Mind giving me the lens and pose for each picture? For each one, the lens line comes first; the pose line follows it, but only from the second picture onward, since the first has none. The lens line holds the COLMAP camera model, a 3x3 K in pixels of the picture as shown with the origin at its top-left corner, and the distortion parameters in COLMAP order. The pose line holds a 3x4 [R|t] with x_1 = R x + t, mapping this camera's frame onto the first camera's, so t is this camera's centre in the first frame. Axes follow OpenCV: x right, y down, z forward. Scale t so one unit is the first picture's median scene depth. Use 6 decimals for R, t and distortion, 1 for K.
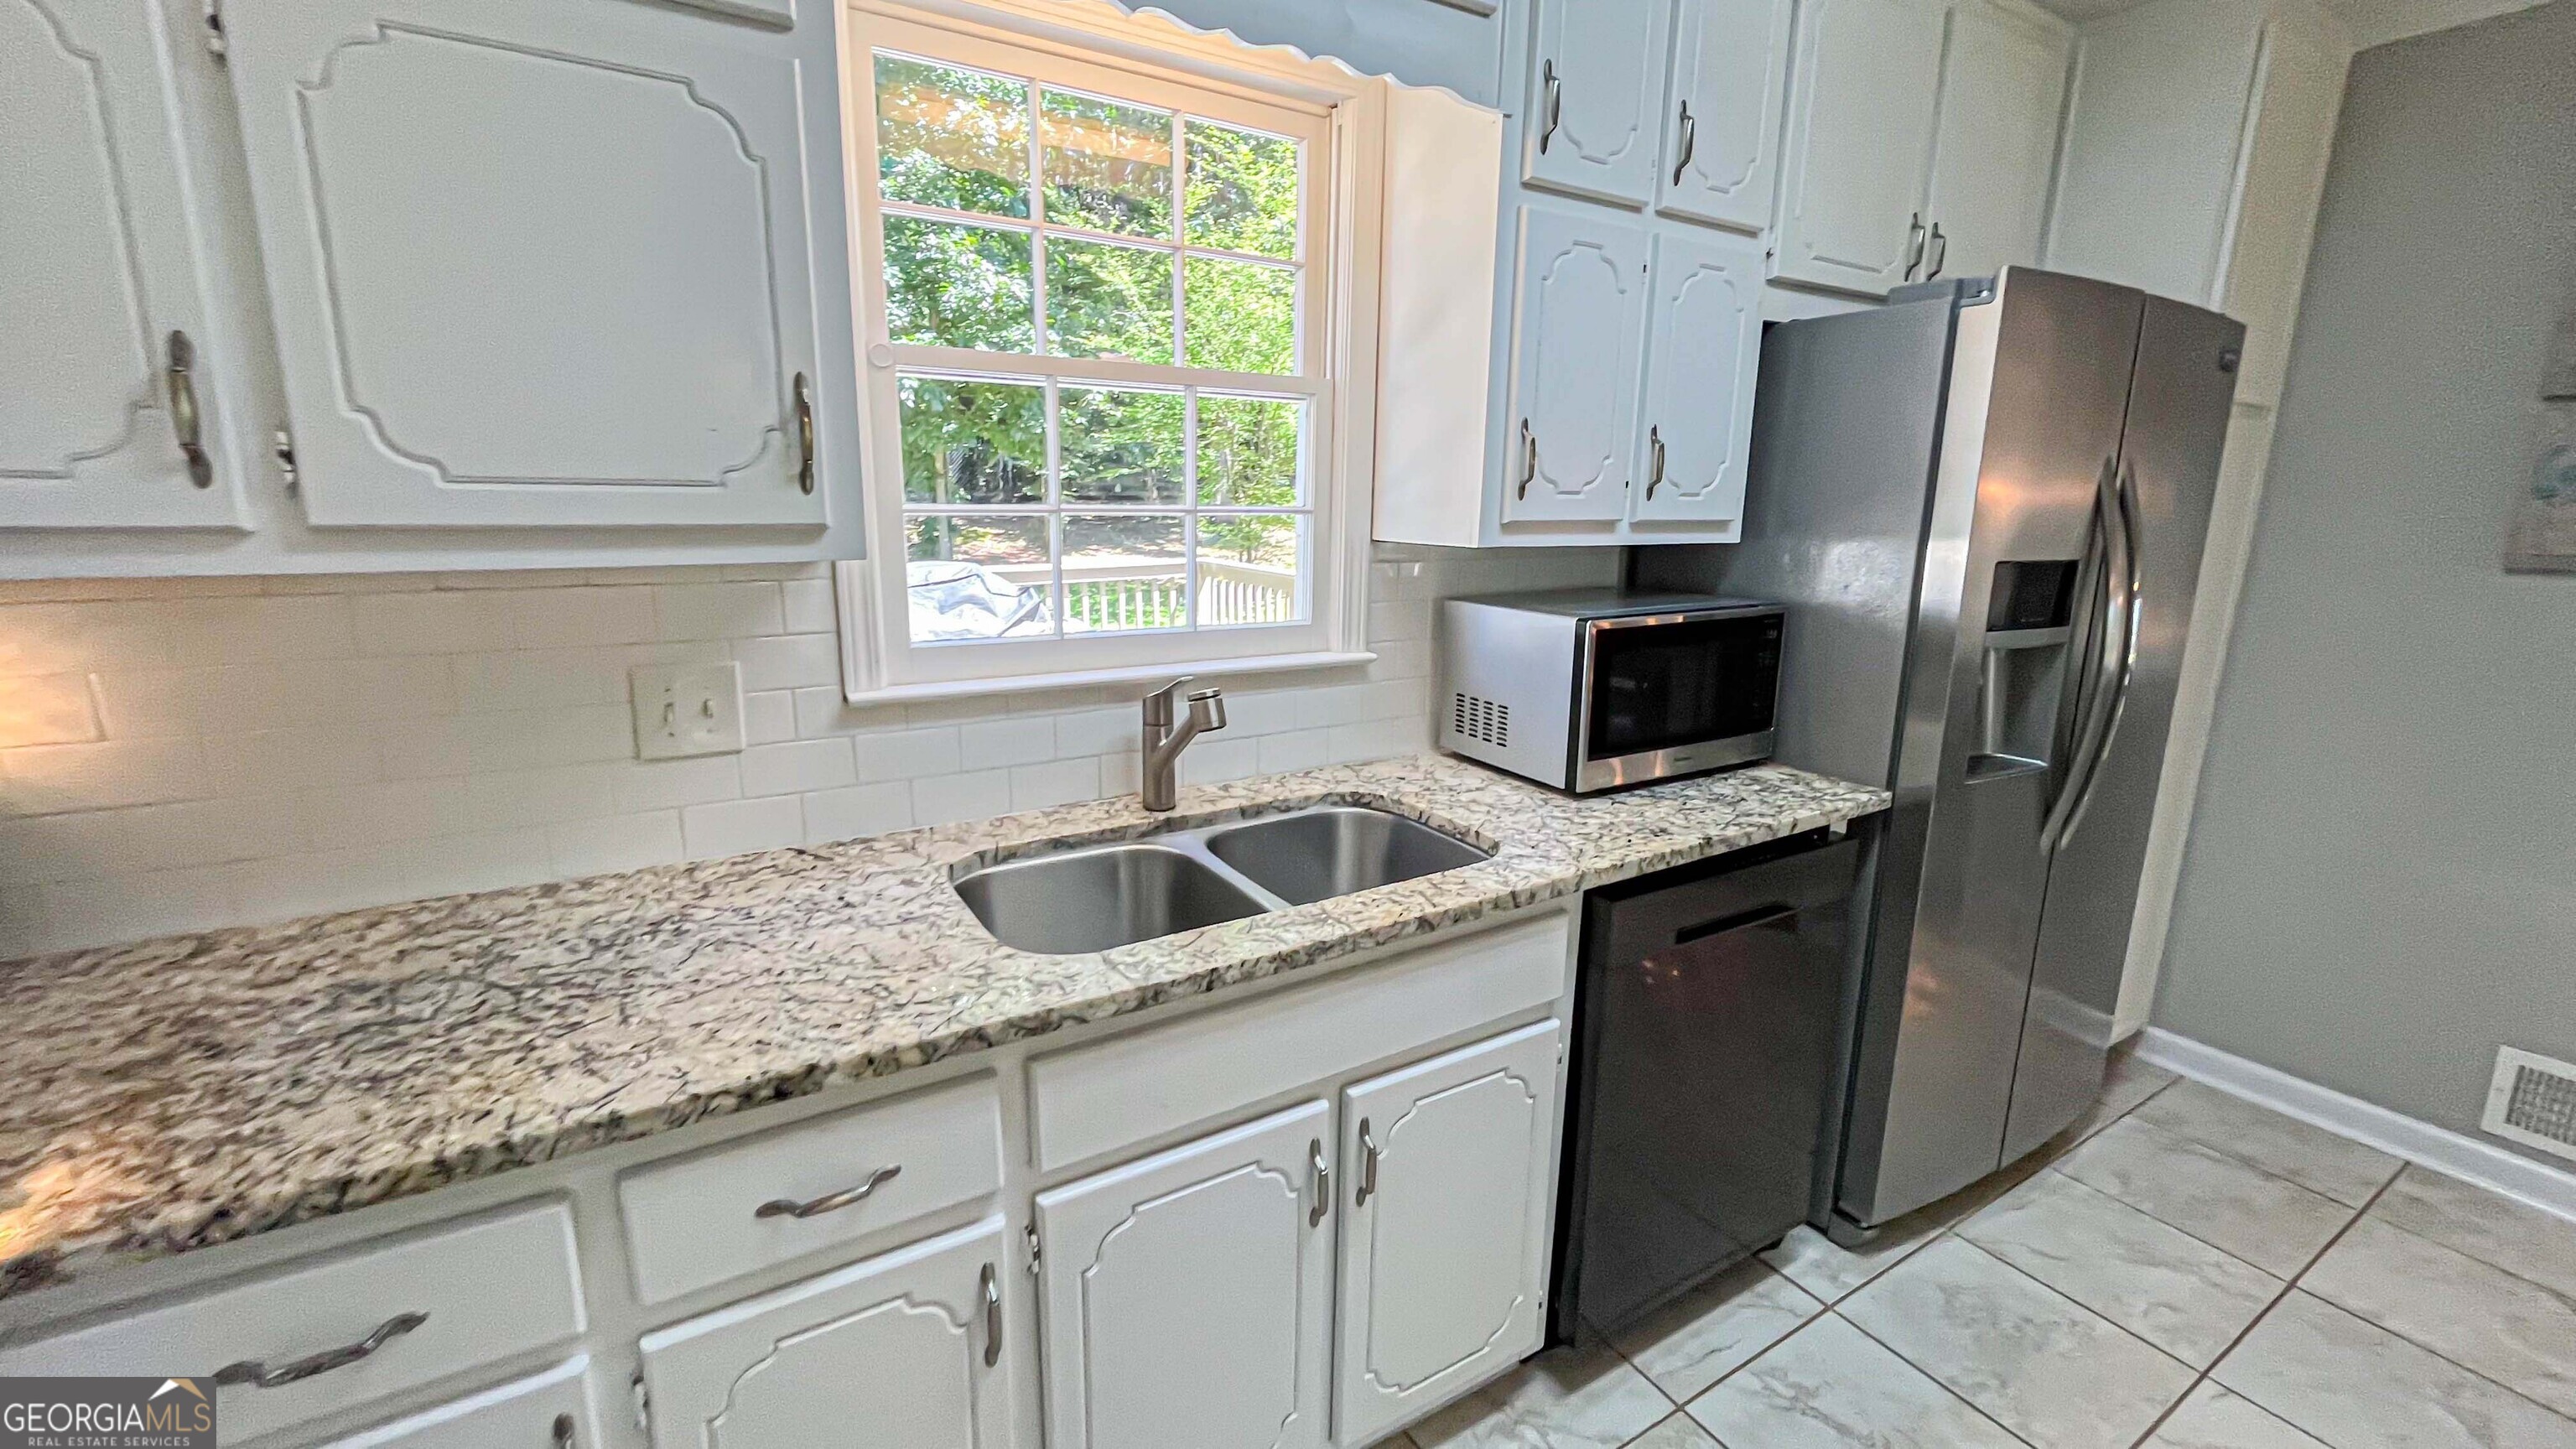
lens RADIAL K [[1046.8, 0, 1280.0], [0, 1046.8, 712.5], [0, 0, 1]] dist [-0.002659, 0.000071]
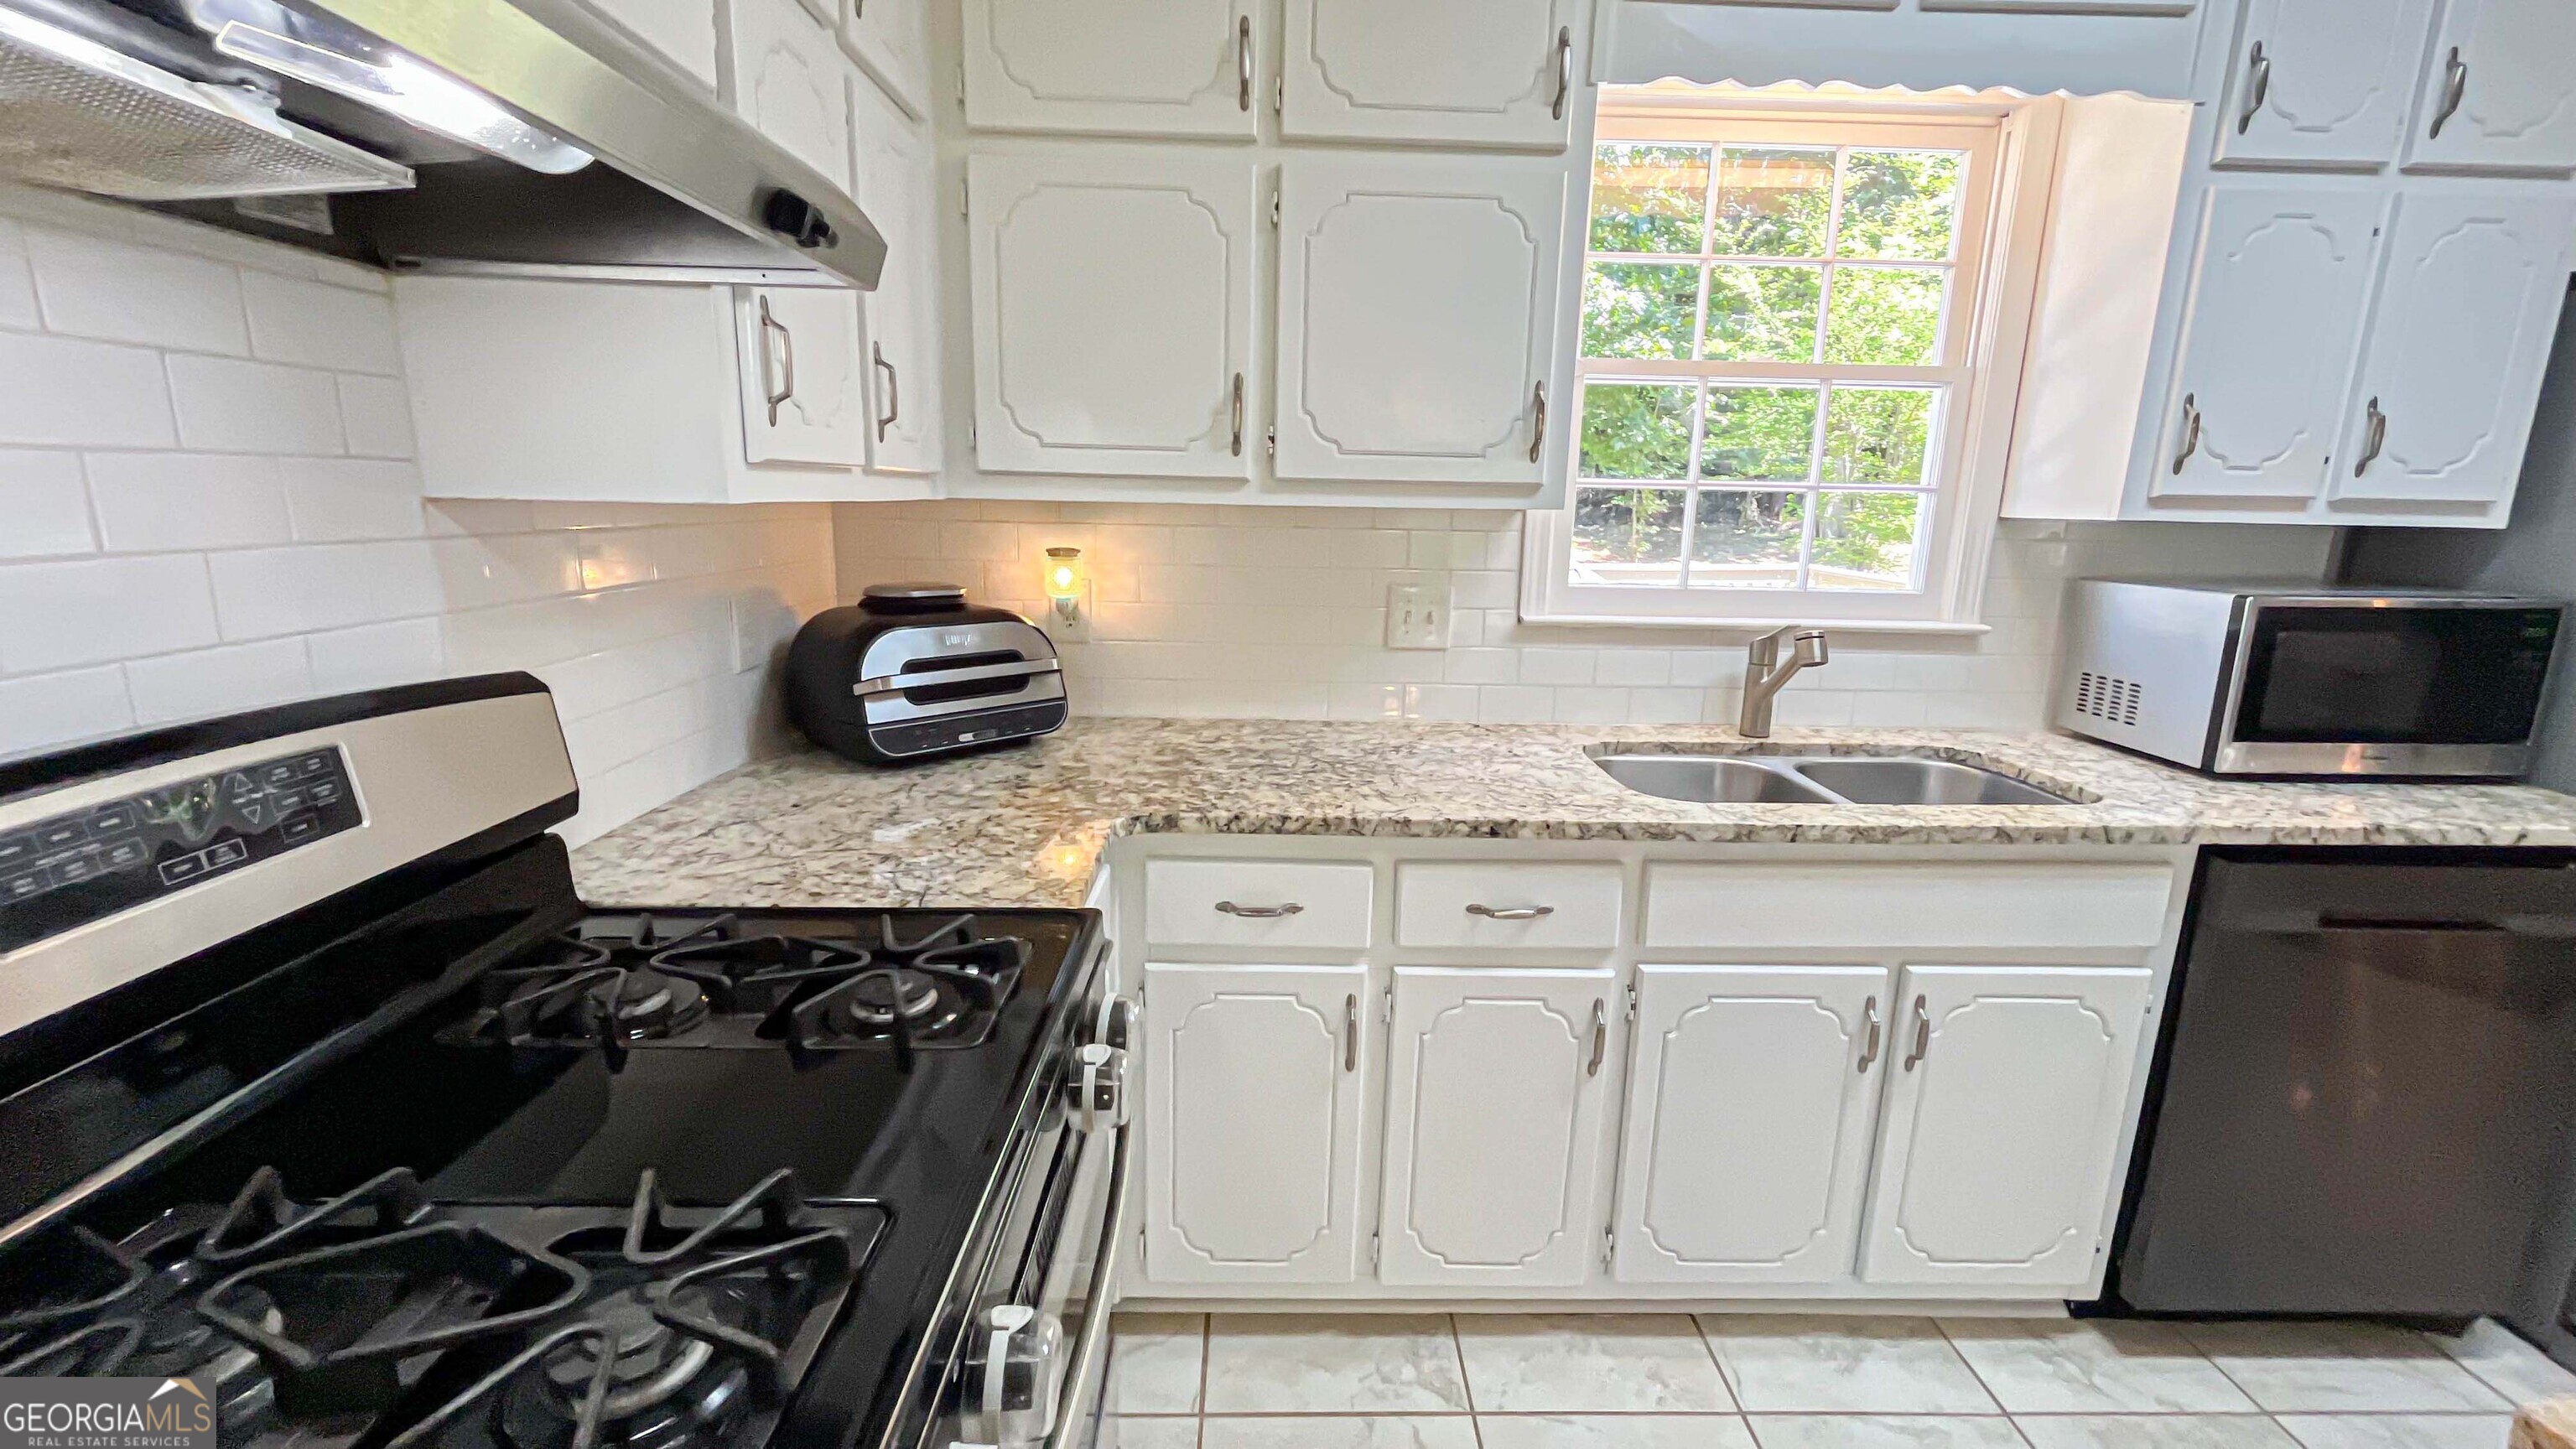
lens RADIAL K [[1046.8, 0, 1281.8], [0, 1046.8, 714.6], [0, 0, 1]] dist [-0.002659, 0.000071]
pose [[0.862299, 0.105849, -0.495214, 0.010263], [-0.111212, 0.993620, 0.018732, 0.139976], [0.494037, 0.038921, 0.868569, -0.397992]]
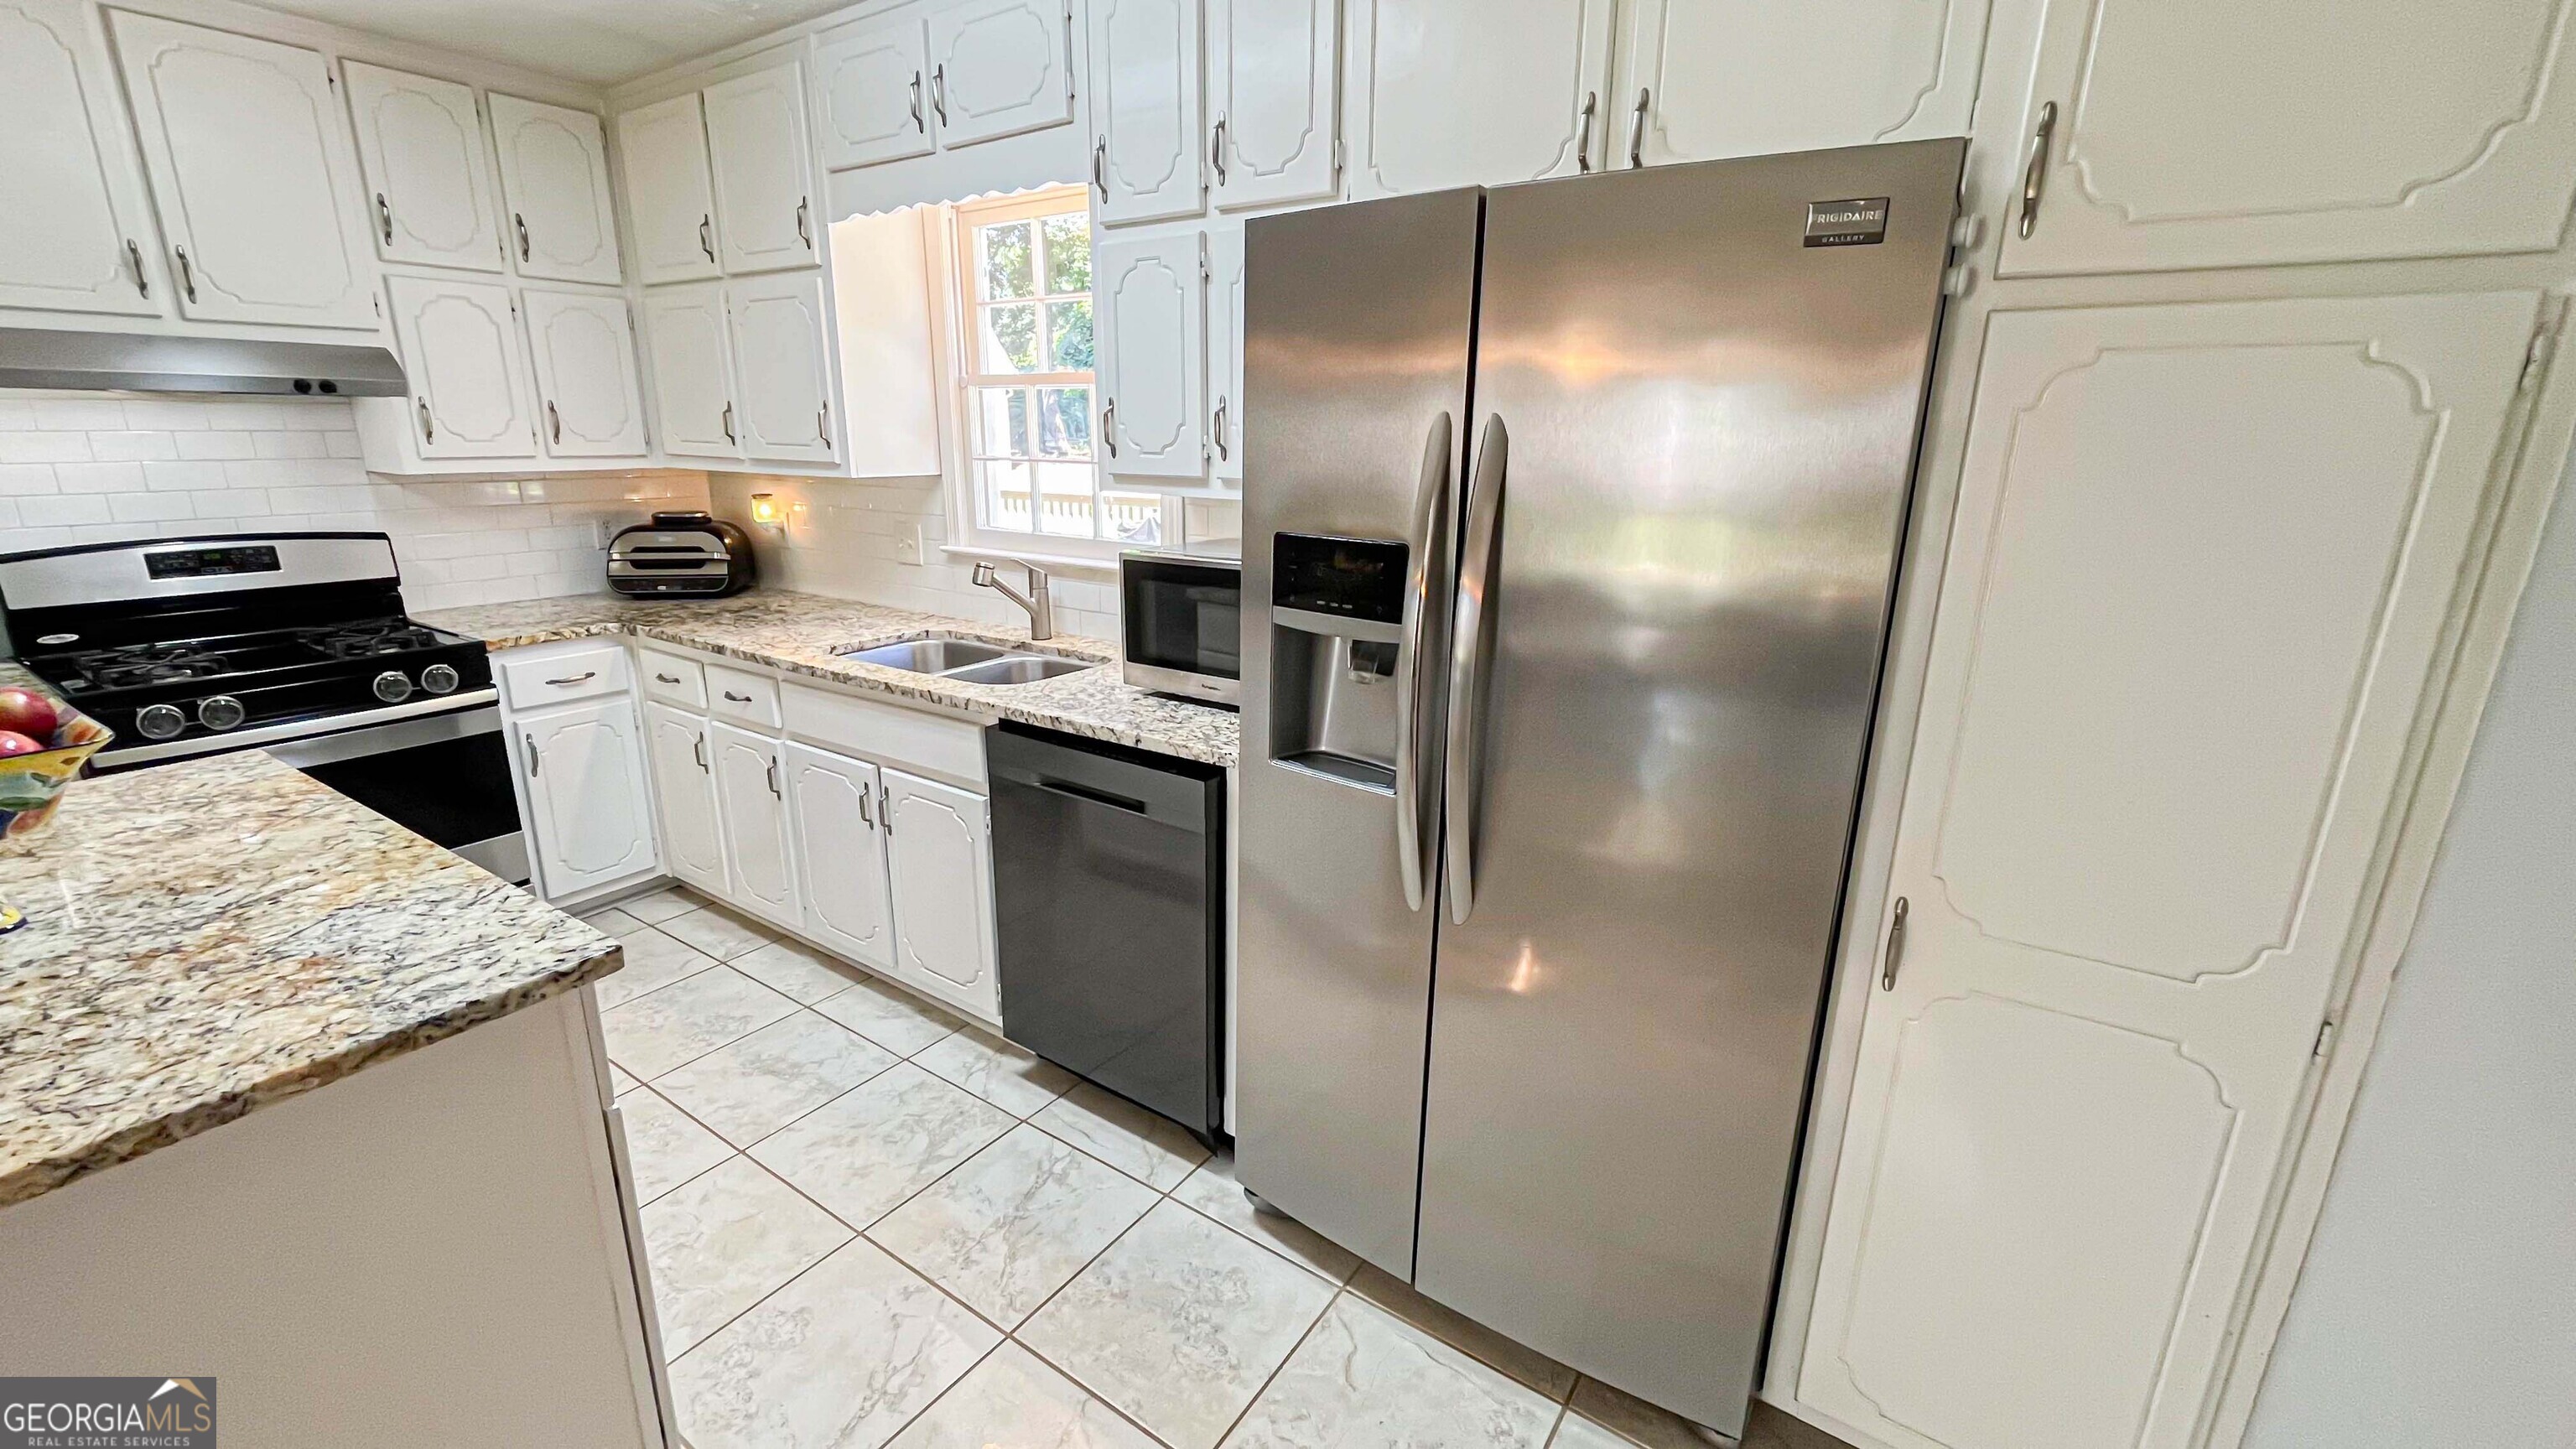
lens RADIAL K [[1046.8, 0, 1283.8], [0, 1046.8, 714.0], [0, 0, 1]] dist [-0.002659, 0.000071]
pose [[0.416921, 0.229054, -0.879608, 2.090924], [-0.193751, 0.967882, 0.160206, -0.185581], [0.888052, 0.103632, 0.447910, 0.811831]]
